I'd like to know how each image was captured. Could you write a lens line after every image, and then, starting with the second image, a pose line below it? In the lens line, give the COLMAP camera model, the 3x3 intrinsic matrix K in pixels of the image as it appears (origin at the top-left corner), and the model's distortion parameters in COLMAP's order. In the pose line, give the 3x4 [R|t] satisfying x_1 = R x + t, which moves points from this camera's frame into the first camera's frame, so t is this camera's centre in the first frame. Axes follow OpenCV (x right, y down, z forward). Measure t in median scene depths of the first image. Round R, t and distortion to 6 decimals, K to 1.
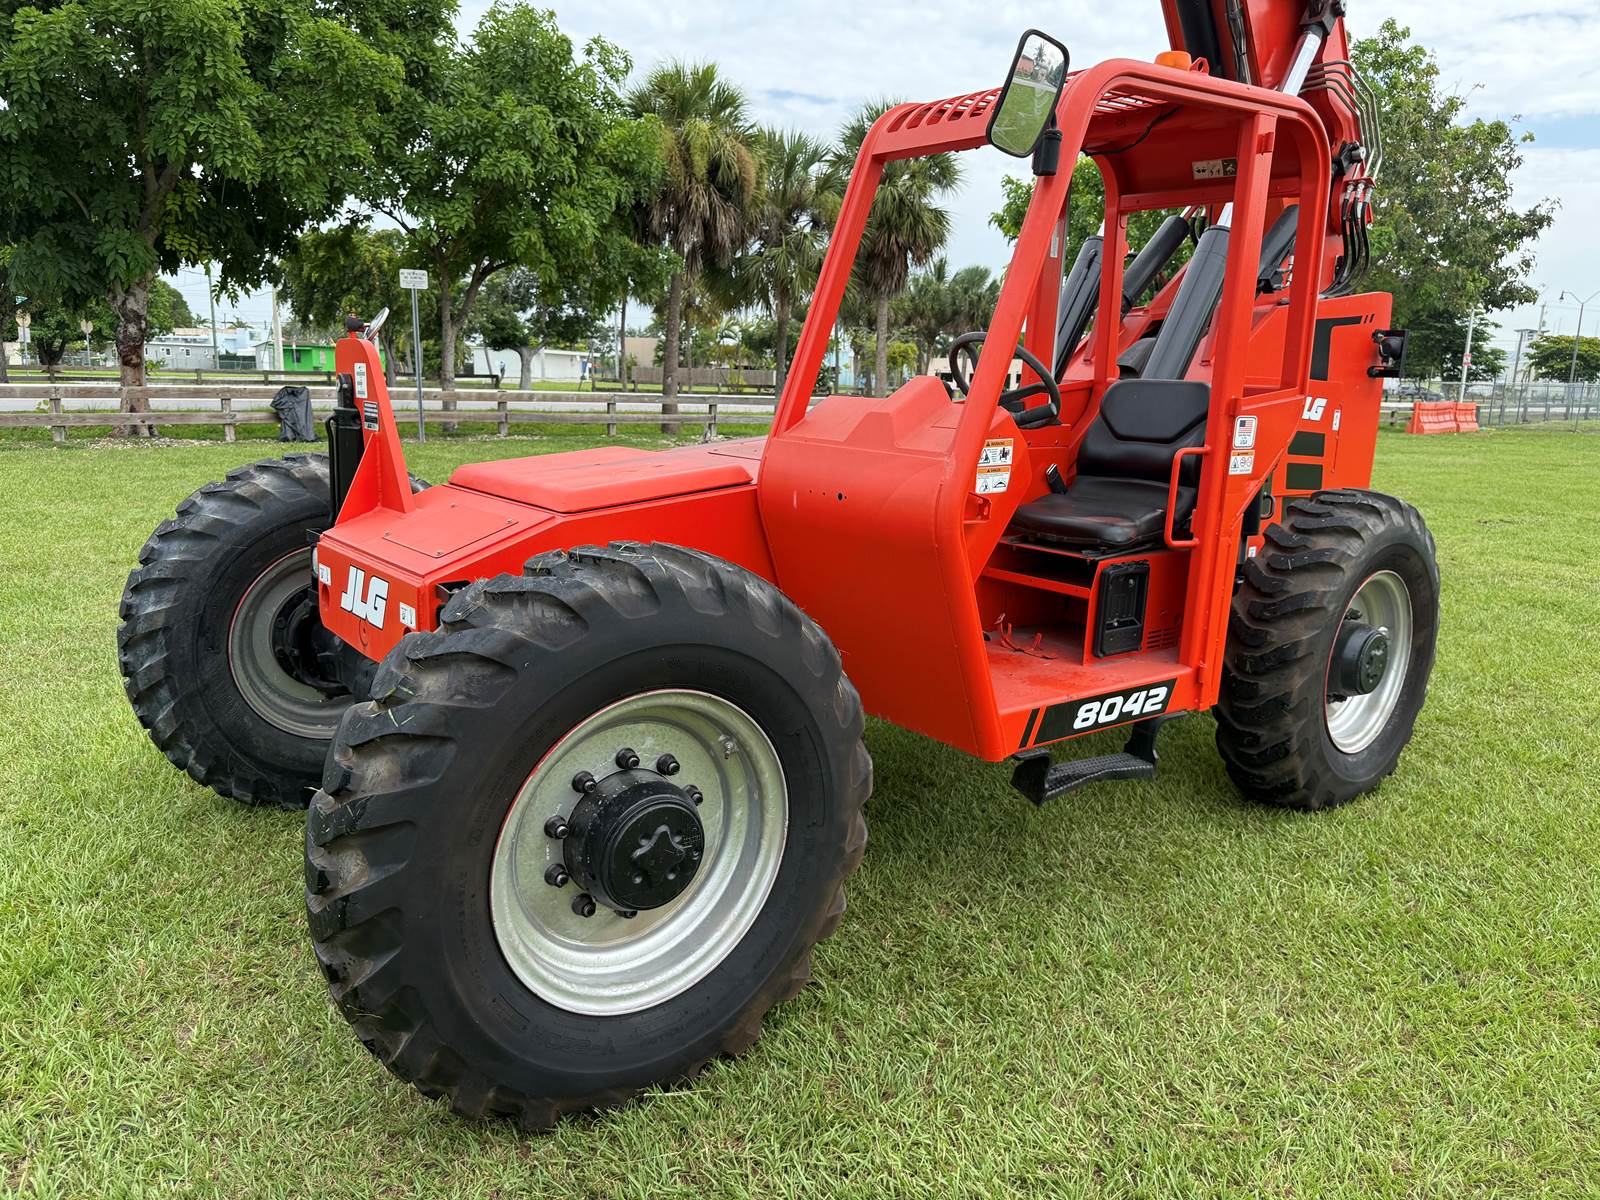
lens RADIAL K [[1120.3, 0, 800.5], [0, 1120.3, 605.9], [0, 0, 1]] dist [0.112790, -0.171665]
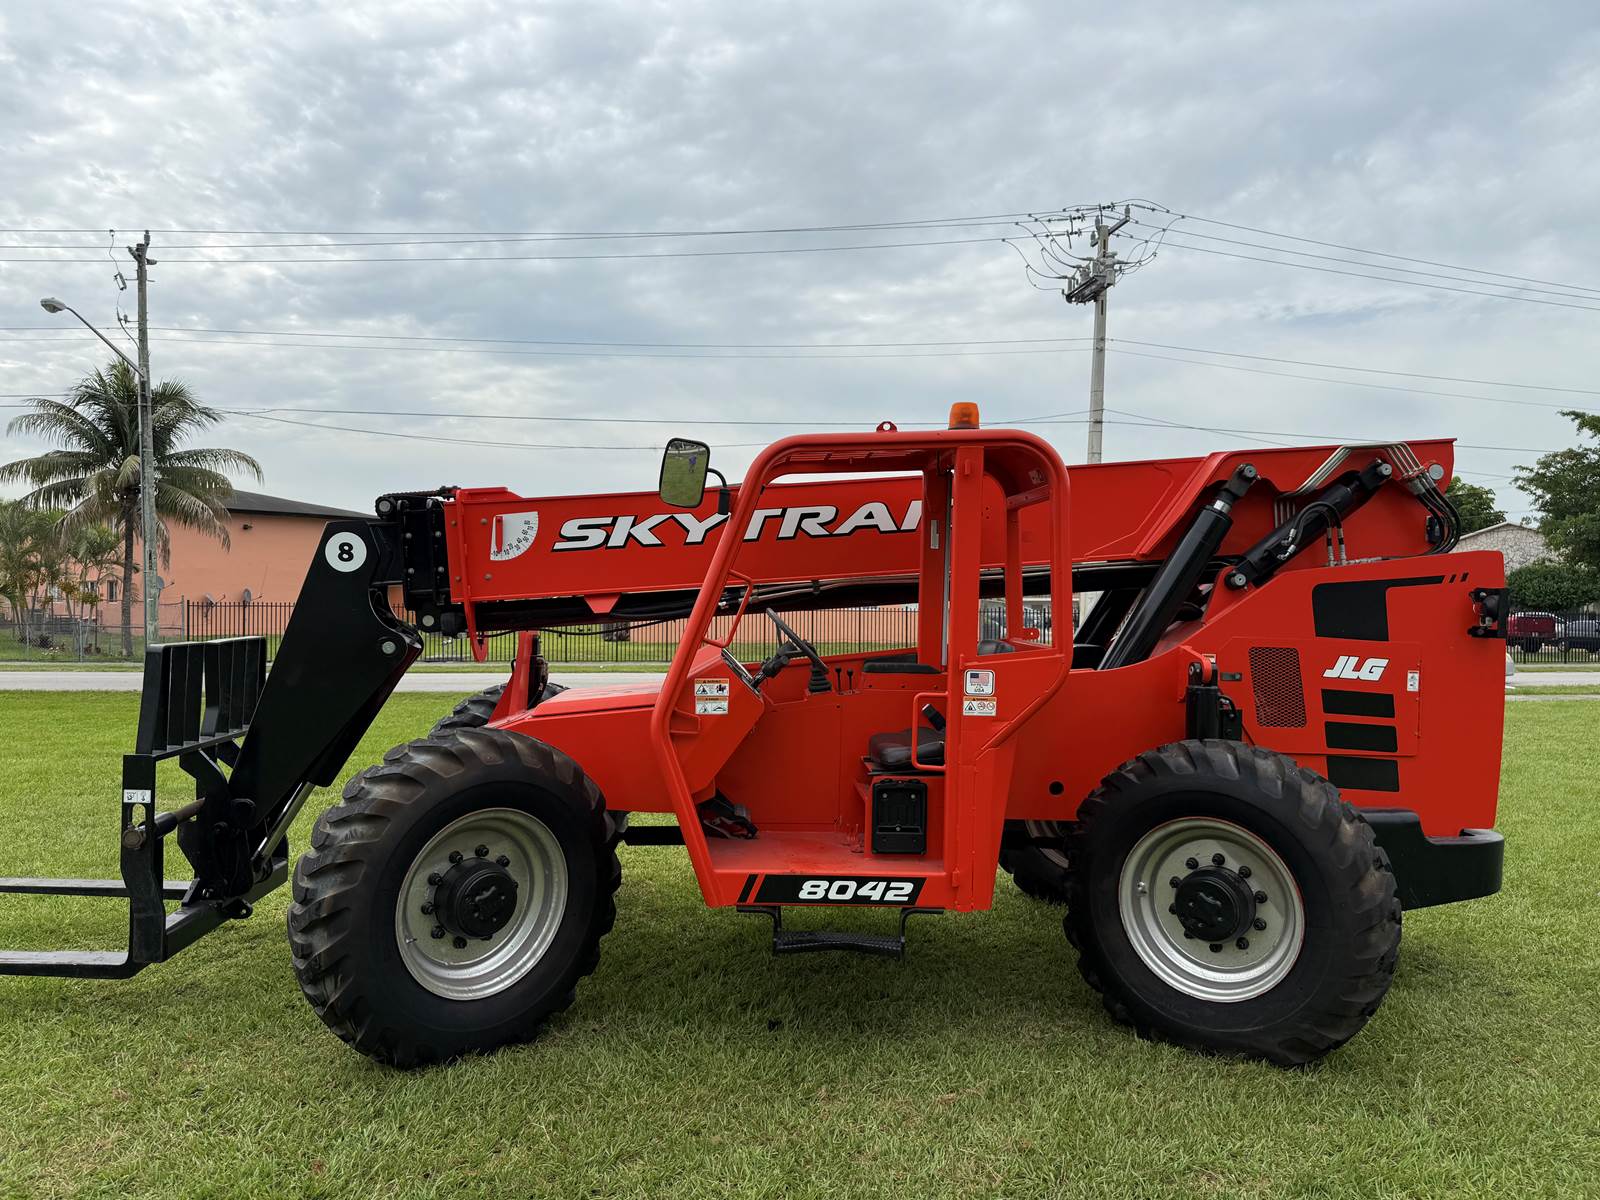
lens RADIAL K [[1110.2, 0, 798.2], [0, 1110.2, 609.9], [0, 0, 1]] dist [0.184691, -0.351715]
pose [[0.820434, -0.010021, -0.571653, 0.944015], [-0.111350, 0.977900, -0.176952, 0.010416], [0.560793, 0.208831, 0.801187, -0.123382]]
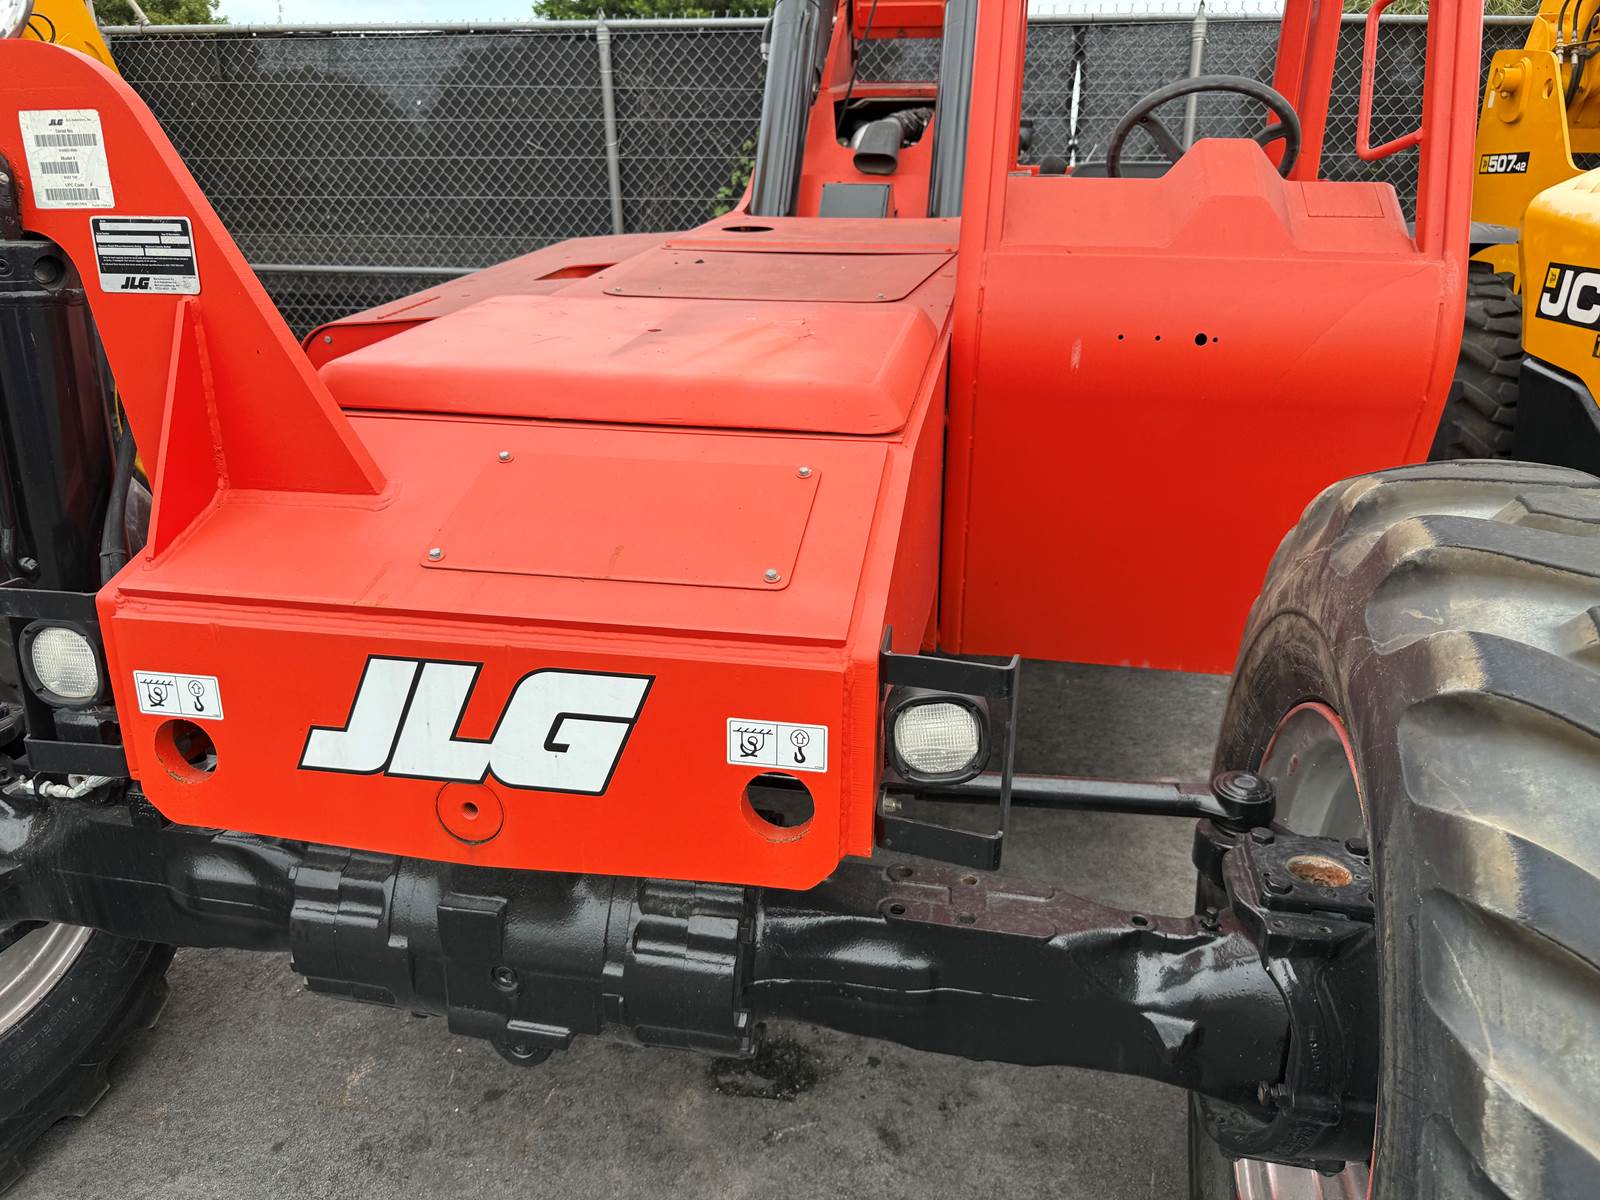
lens RADIAL K [[1128.0, 0, 801.9], [0, 1128.0, 608.2], [0, 0, 1]] dist [0.048978, -0.062979]
pose [[0.780668, -0.219061, 0.585295, -0.467285], [0.144768, 0.974467, 0.171626, -0.085701], [-0.607948, -0.049250, 0.792448, 0.596704]]
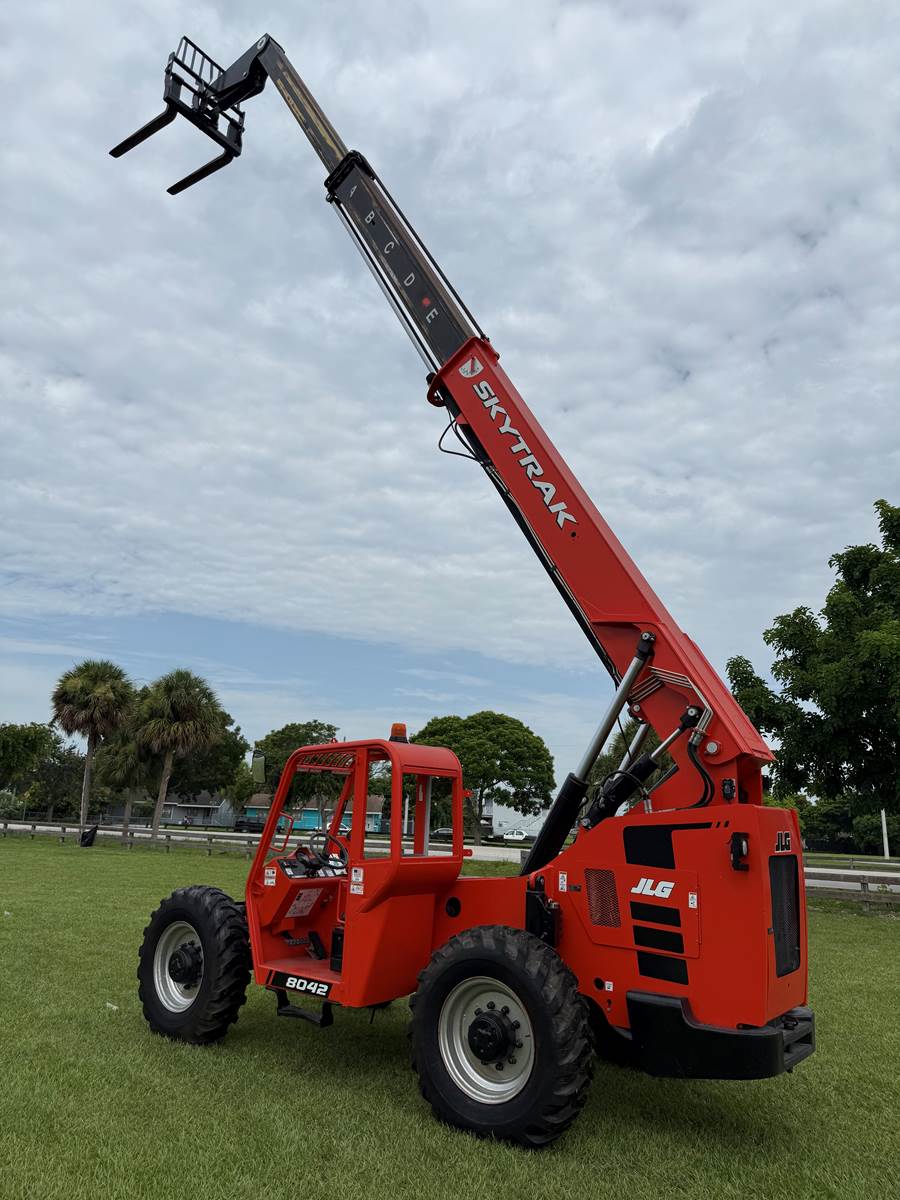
lens RADIAL K [[848.8, 0, 445.2], [0, 848.8, 607.5], [0, 0, 1]] dist [0.110789, -0.180052]
pose [[0.242565, -0.254325, -0.936206, 2.297078], [-0.230571, 0.922261, -0.310277, -0.156629], [0.942337, 0.291124, 0.165068, 0.718137]]
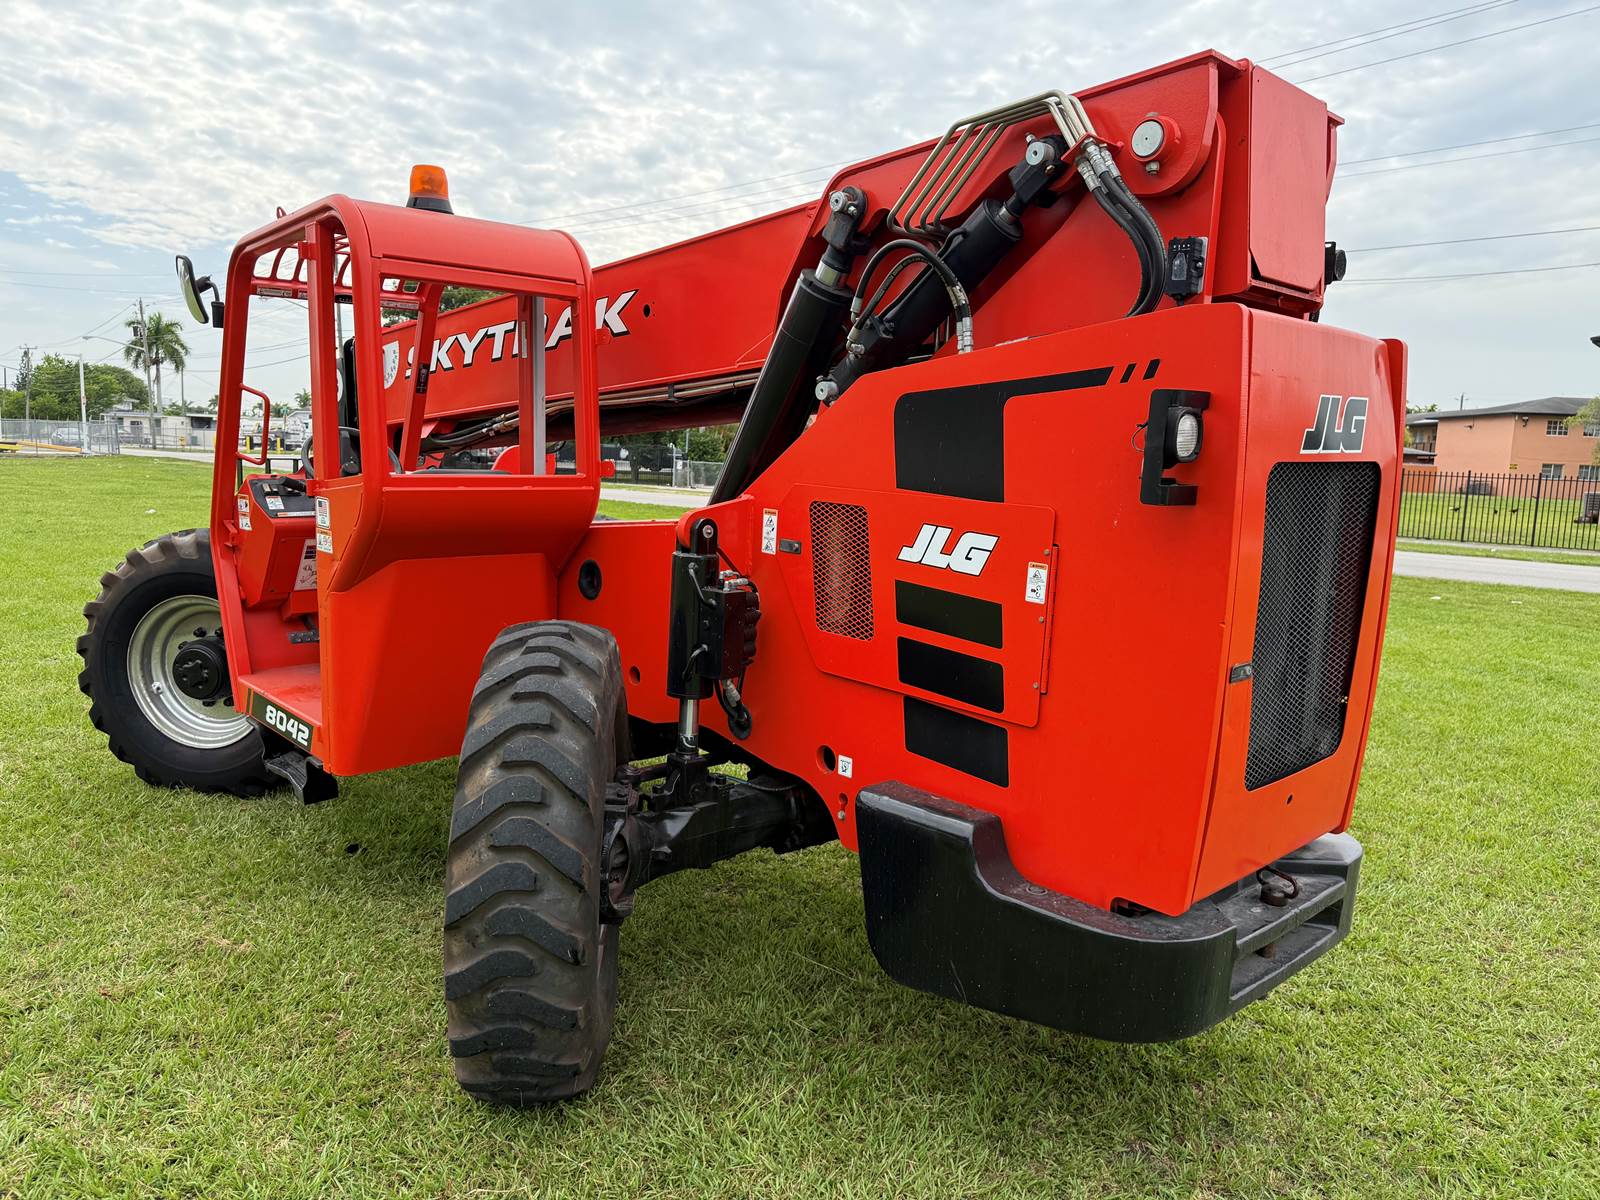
lens RADIAL K [[1131.7, 0, 795.0], [0, 1131.7, 618.1], [0, 0, 1]] dist [0.110789, -0.180052]
pose [[0.073637, 0.128669, -0.988950, 1.510101], [-0.237329, 0.965414, 0.107935, -0.280758], [0.968634, 0.226758, 0.101627, 1.353810]]
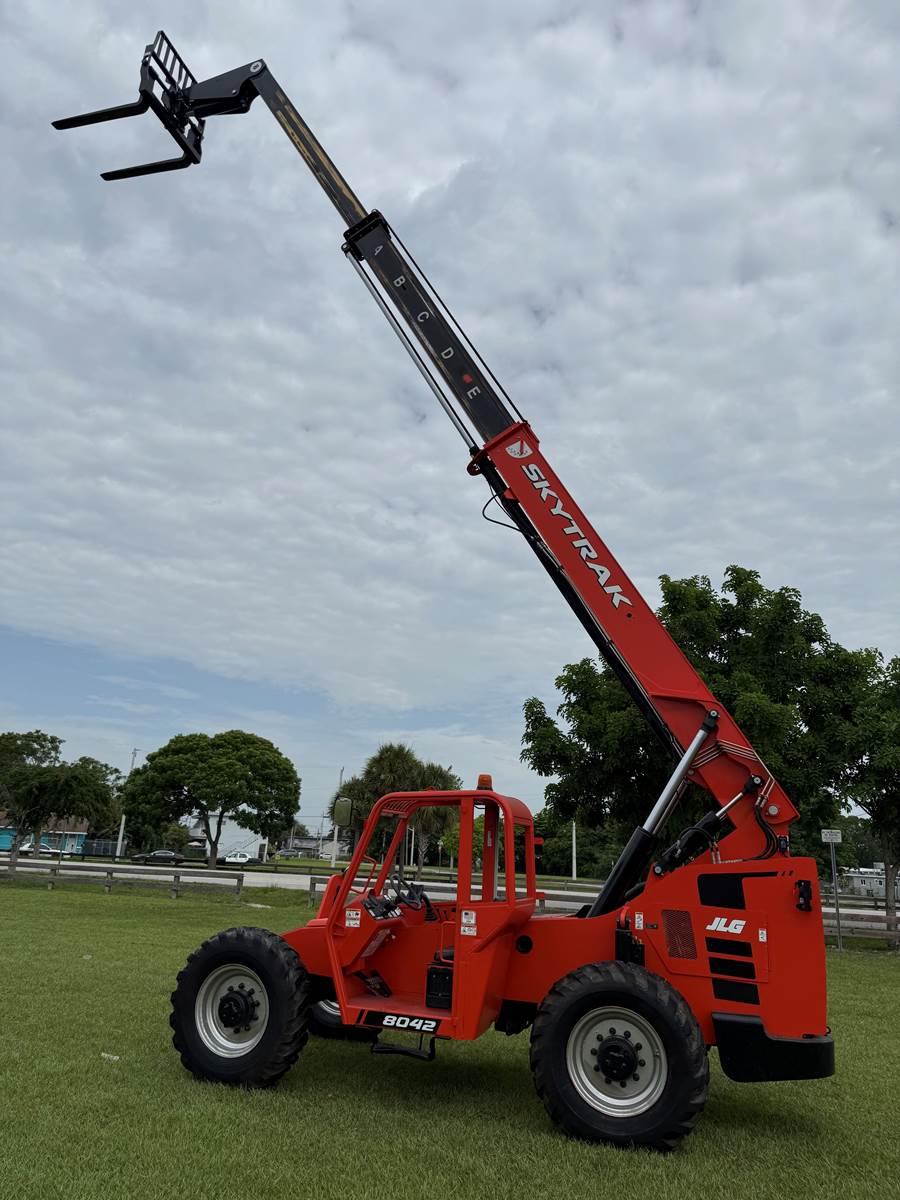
lens RADIAL K [[848.8, 0, 445.2], [0, 848.8, 607.5], [0, 0, 1]] dist [0.110789, -0.180052]
pose [[0.557592, -0.232846, -0.796789, 2.112054], [-0.201296, 0.893280, -0.401910, 0.015070], [0.805339, 0.384492, 0.451215, -0.204662]]
